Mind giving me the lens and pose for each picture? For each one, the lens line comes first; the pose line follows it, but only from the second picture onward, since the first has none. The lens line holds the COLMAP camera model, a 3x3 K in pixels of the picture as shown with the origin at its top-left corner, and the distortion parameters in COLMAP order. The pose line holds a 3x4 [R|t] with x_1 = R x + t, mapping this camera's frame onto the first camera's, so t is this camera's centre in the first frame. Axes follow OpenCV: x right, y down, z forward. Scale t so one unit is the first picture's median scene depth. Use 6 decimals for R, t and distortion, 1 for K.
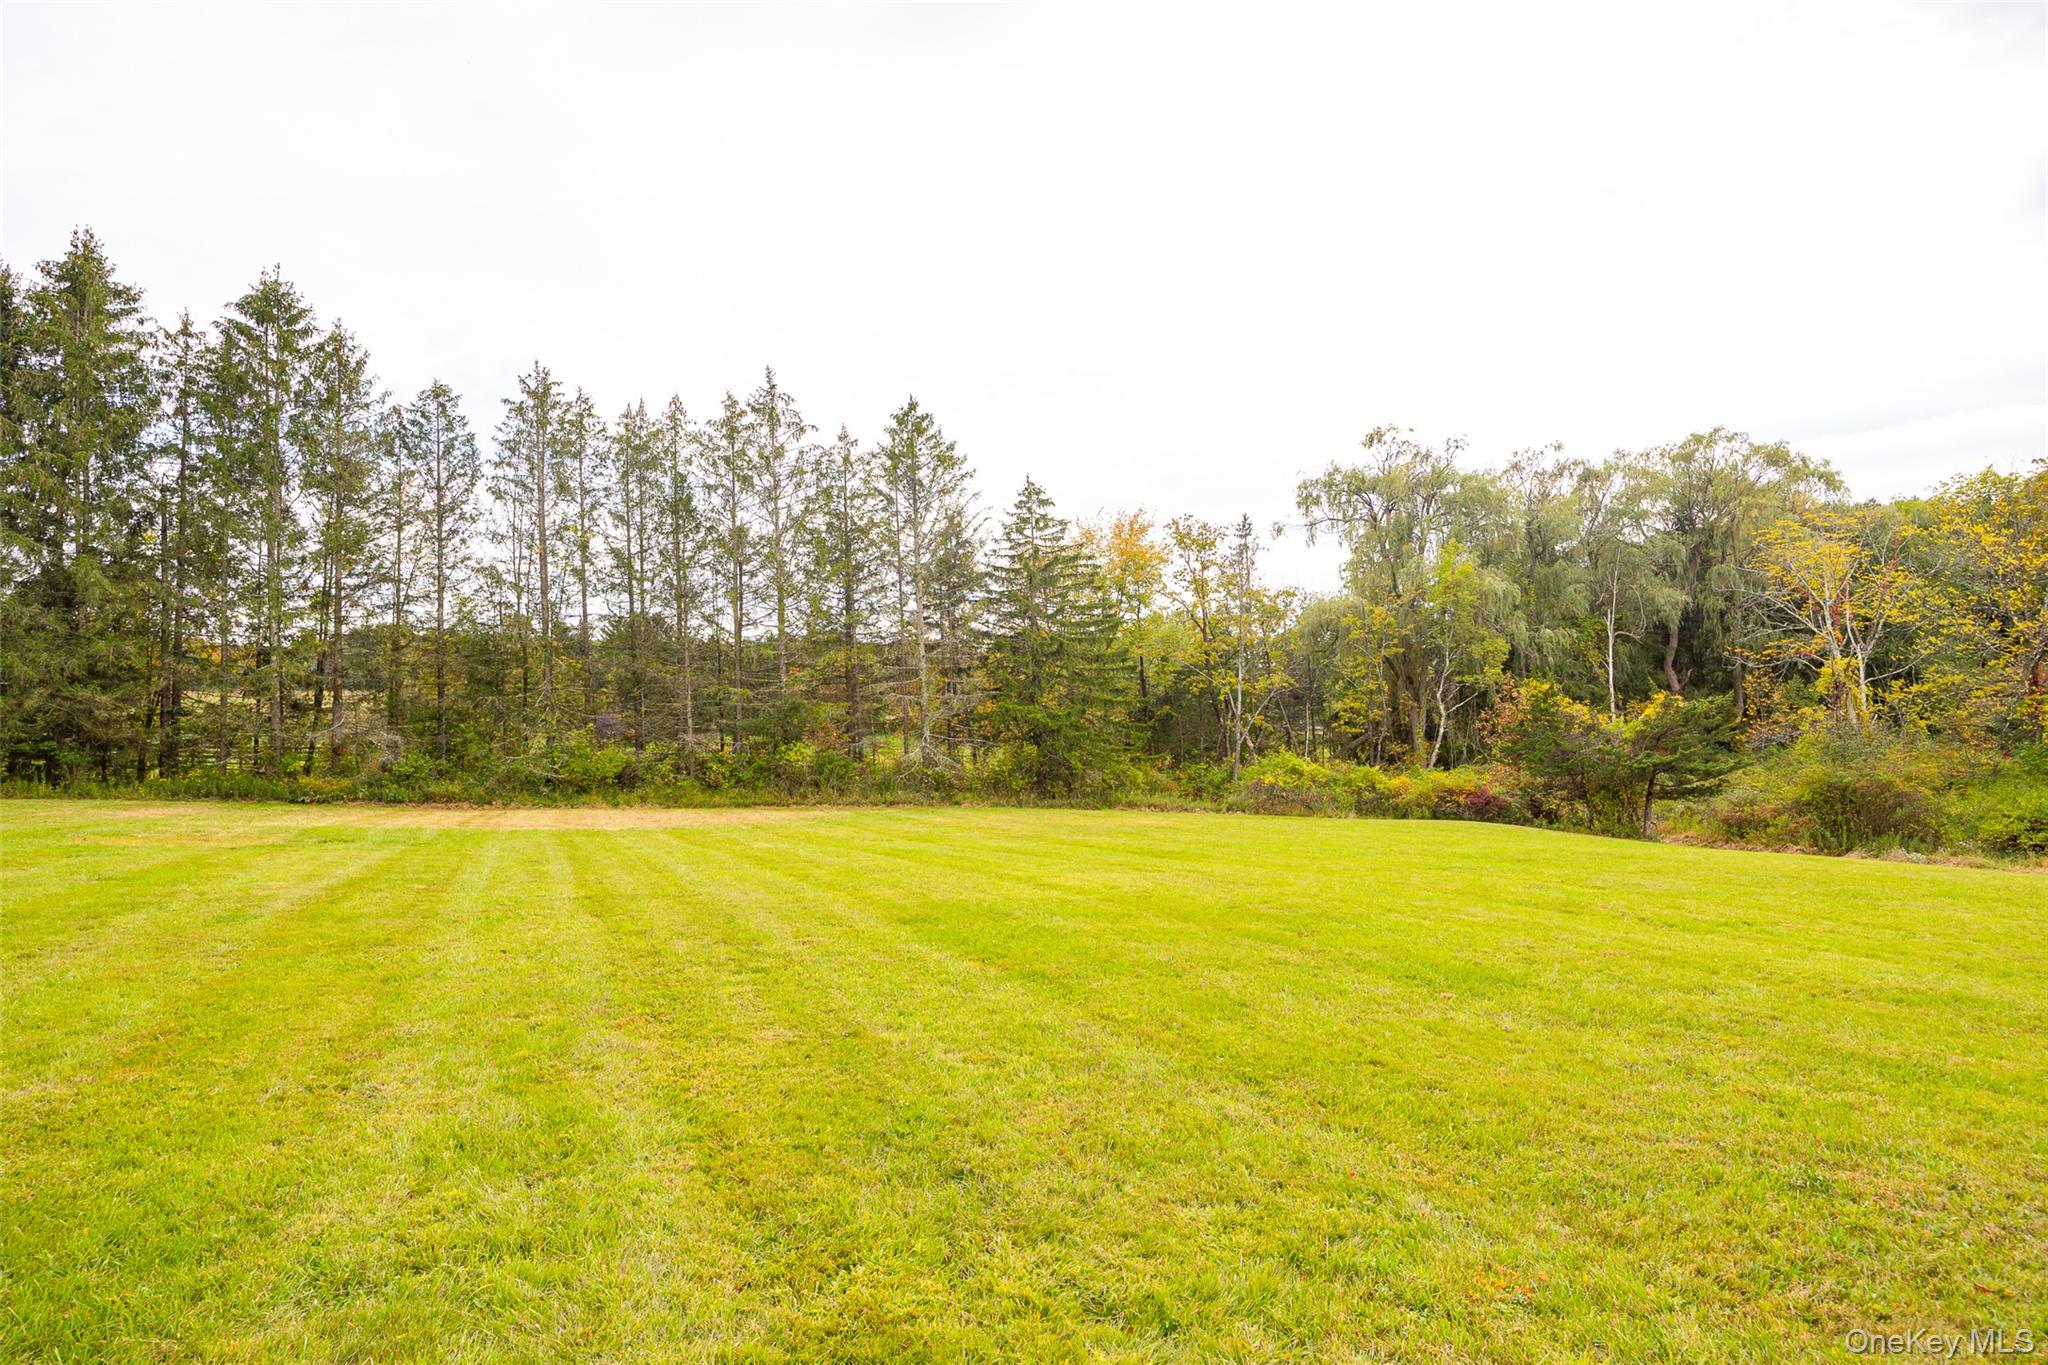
lens RADIAL K [[1188.1, 0, 1038.5], [0, 1188.1, 672.8], [0, 0, 1]] dist [-0.010183, 0.001847]
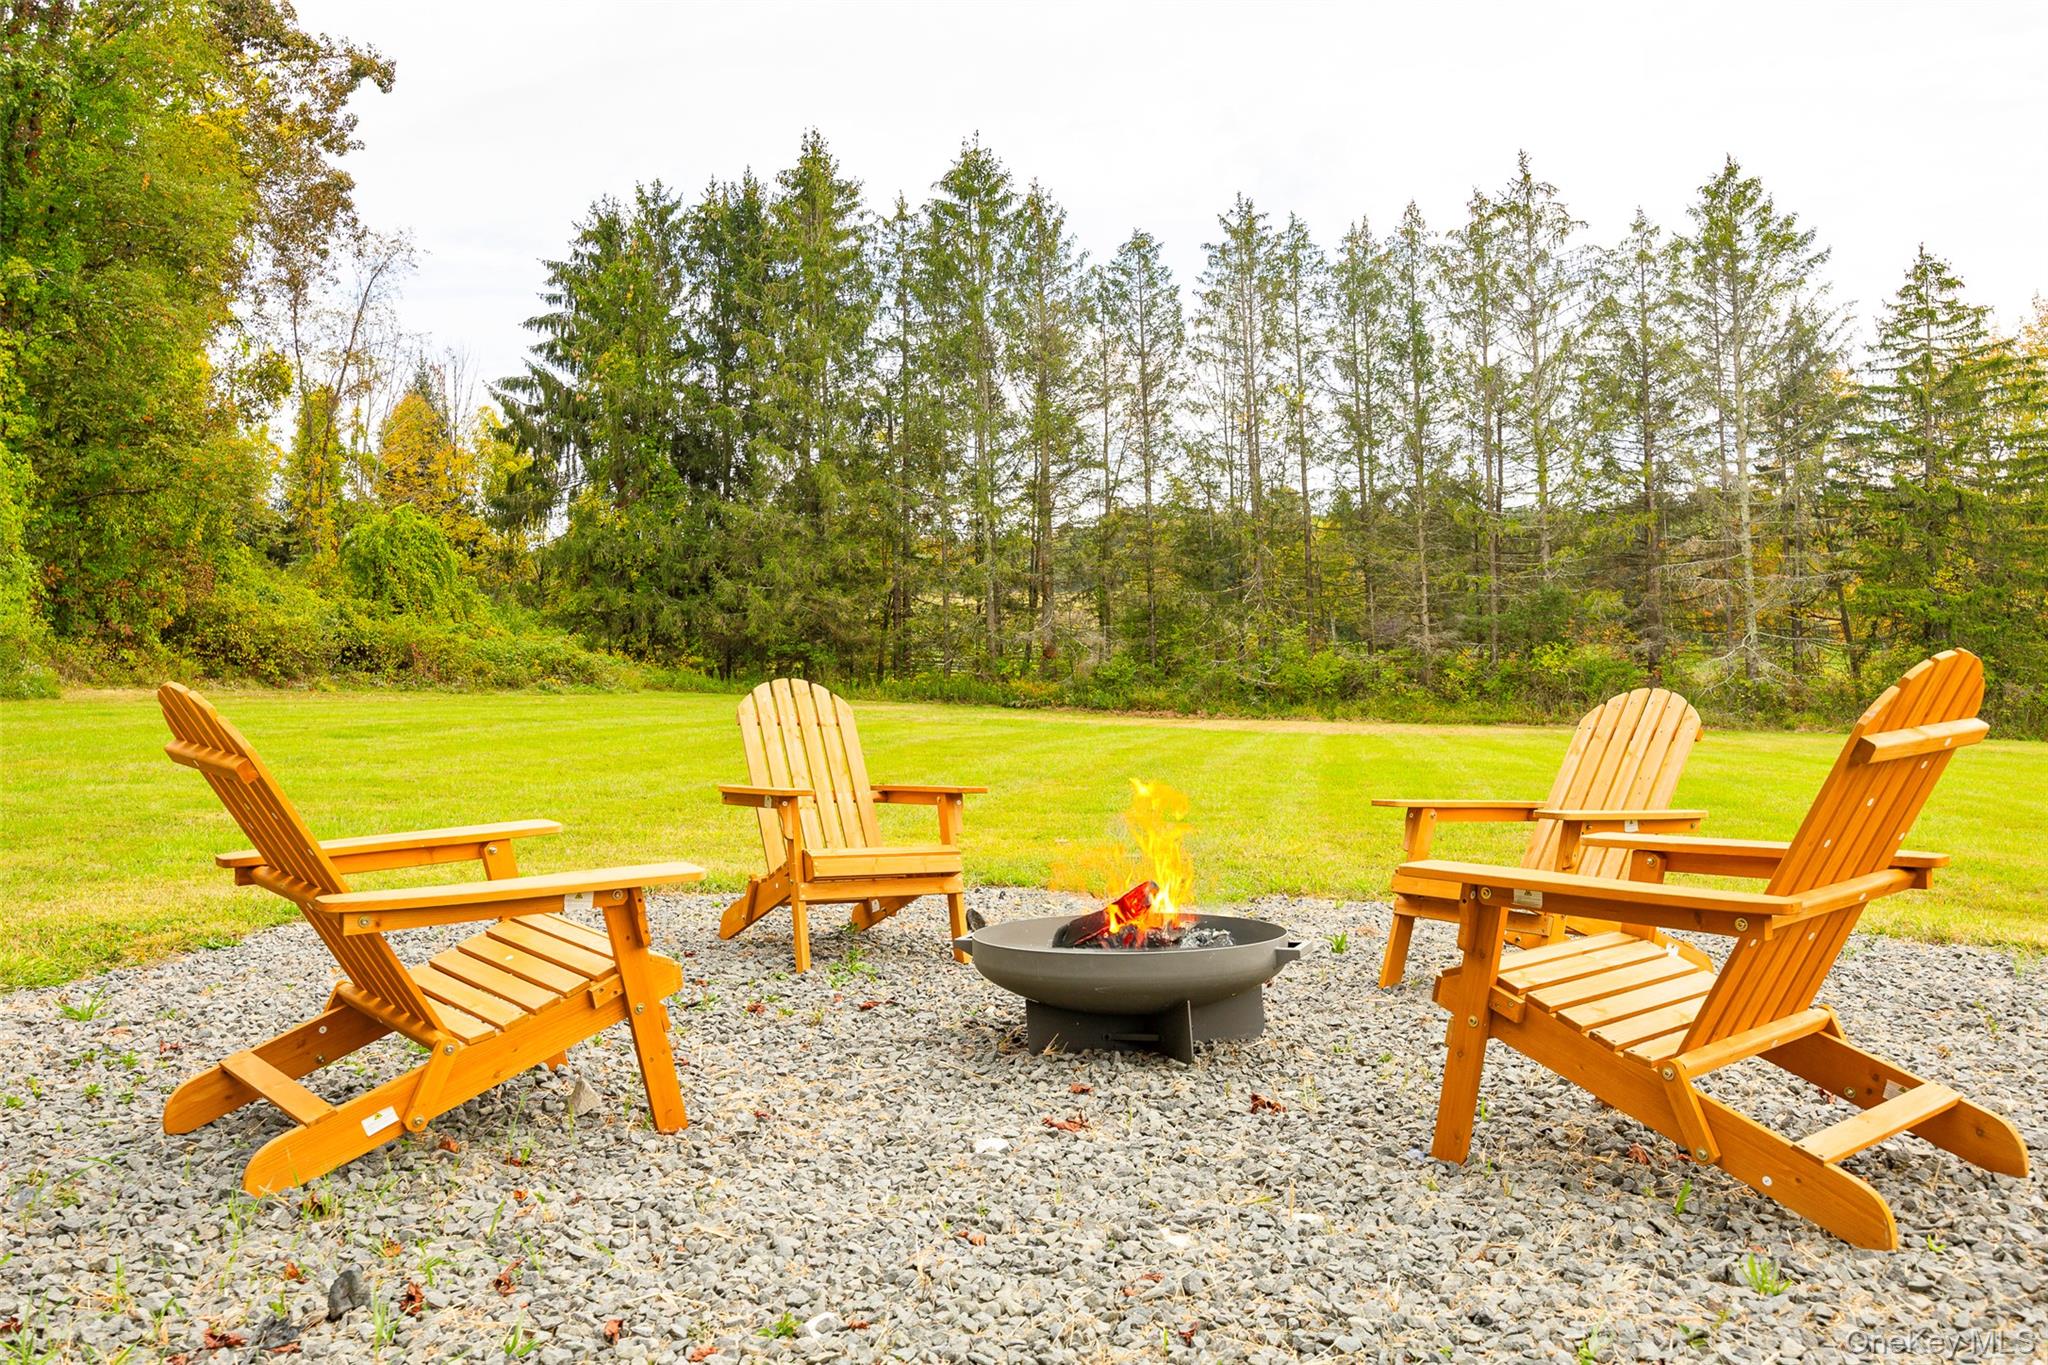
lens RADIAL K [[1705.1, 0, 1030.2], [0, 1705.1, 671.7], [0, 0, 1]] dist [0.014246, 0.006374]
pose [[0.837851, 0.006124, -0.545864, 0.114380], [0.032324, 0.997626, 0.060807, -0.001639], [0.544941, -0.068592, 0.835664, -0.114772]]
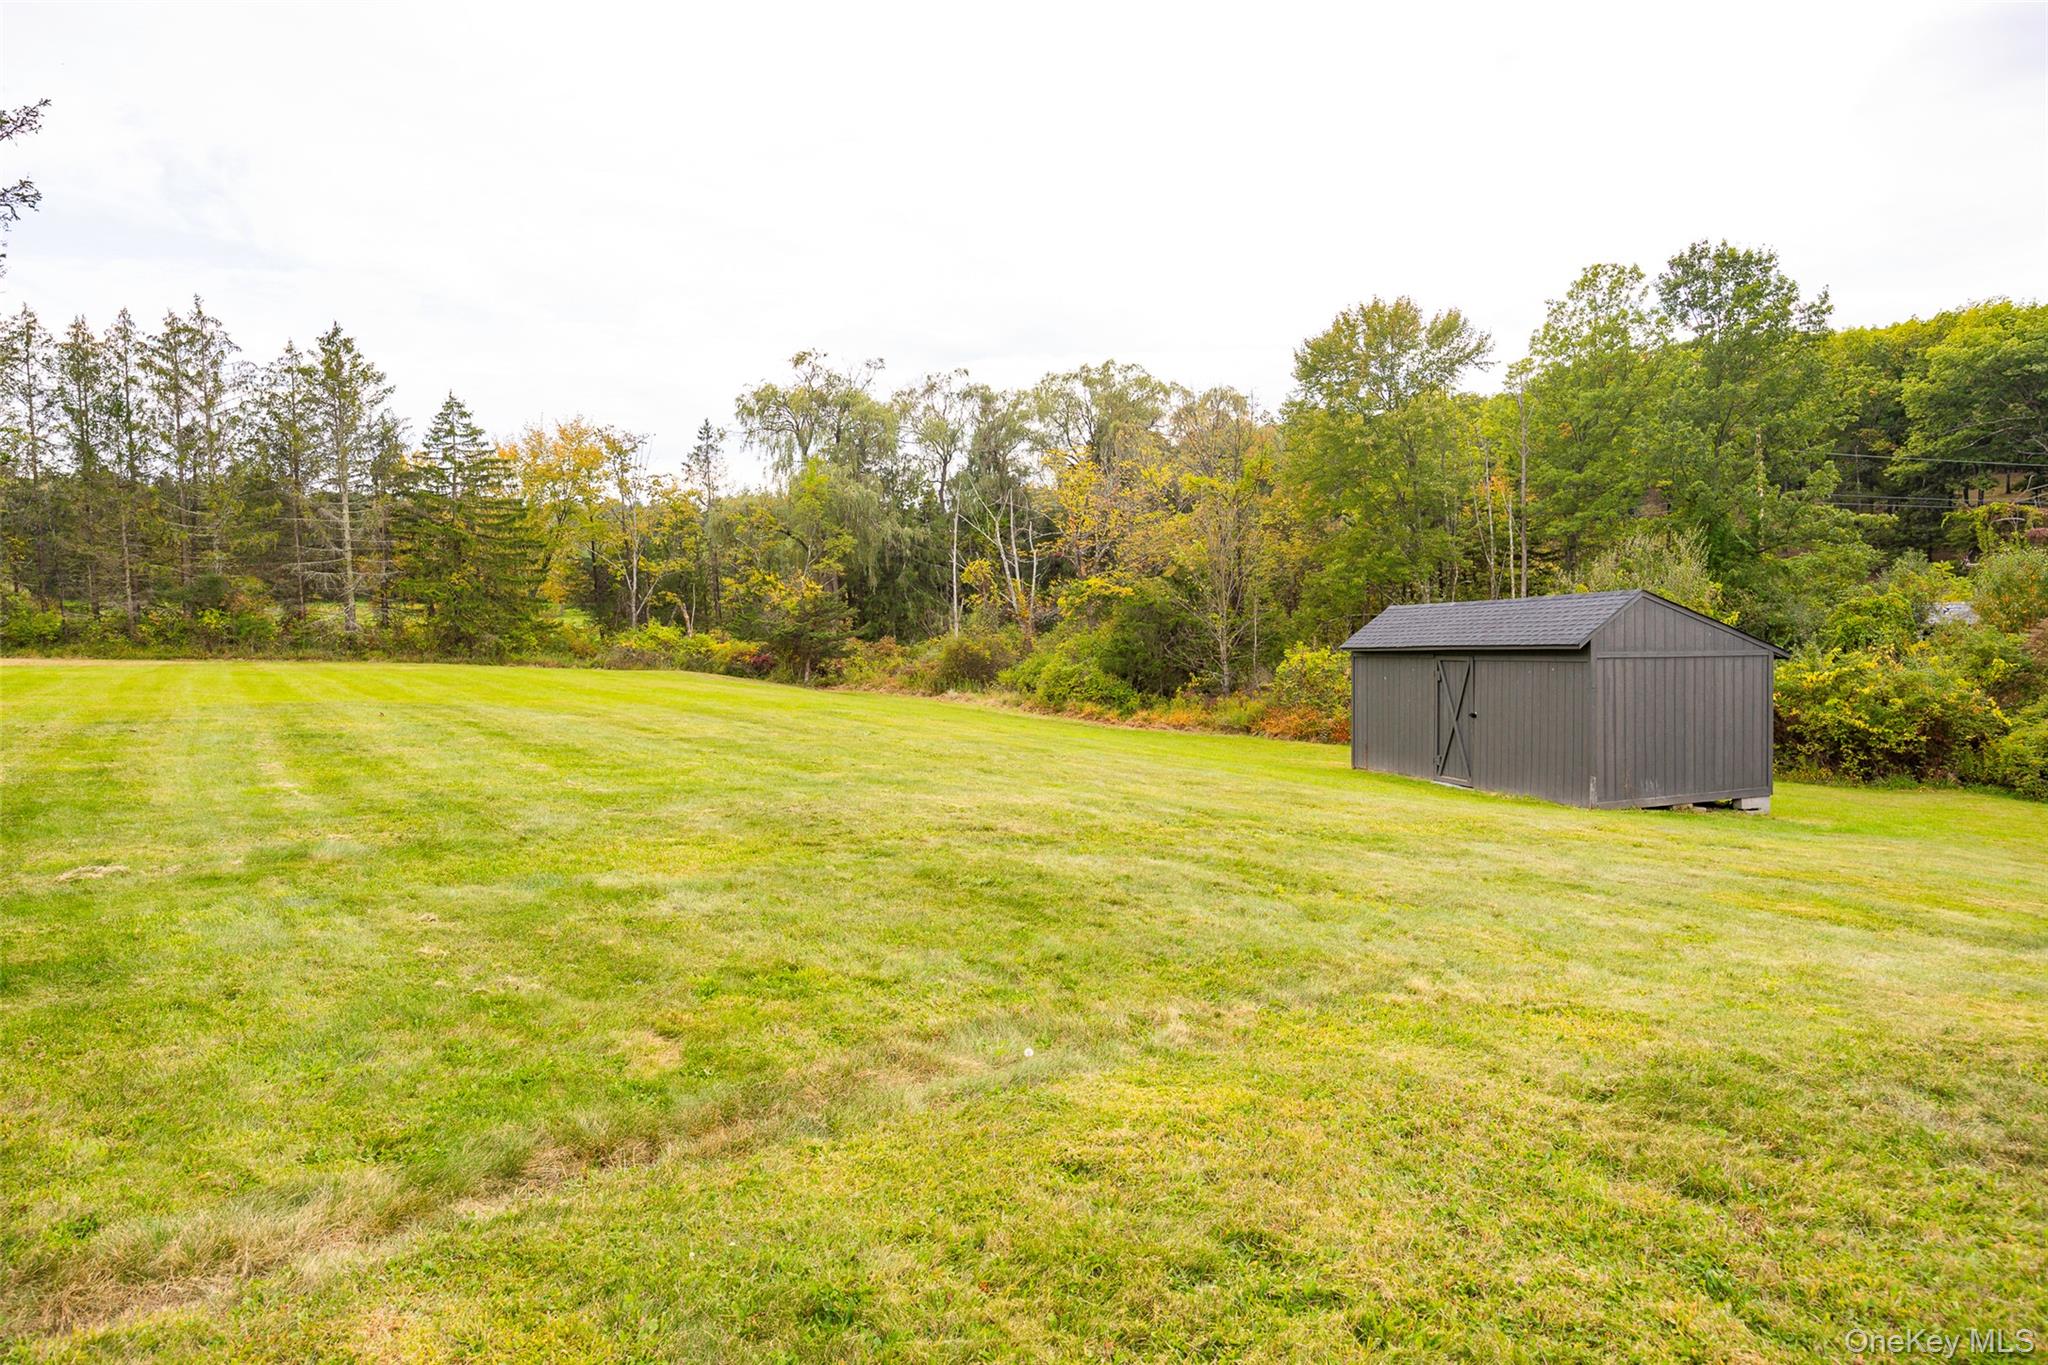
lens RADIAL K [[1326.1, 0, 1027.1], [0, 1326.1, 673.5], [0, 0, 1]] dist [0.006242, -0.002769]
pose [[0.989018, 0.009800, 0.147473, 0.431299], [-0.025092, 0.994448, 0.102191, -0.038373], [-0.145653, -0.104769, 0.983773, -0.508493]]
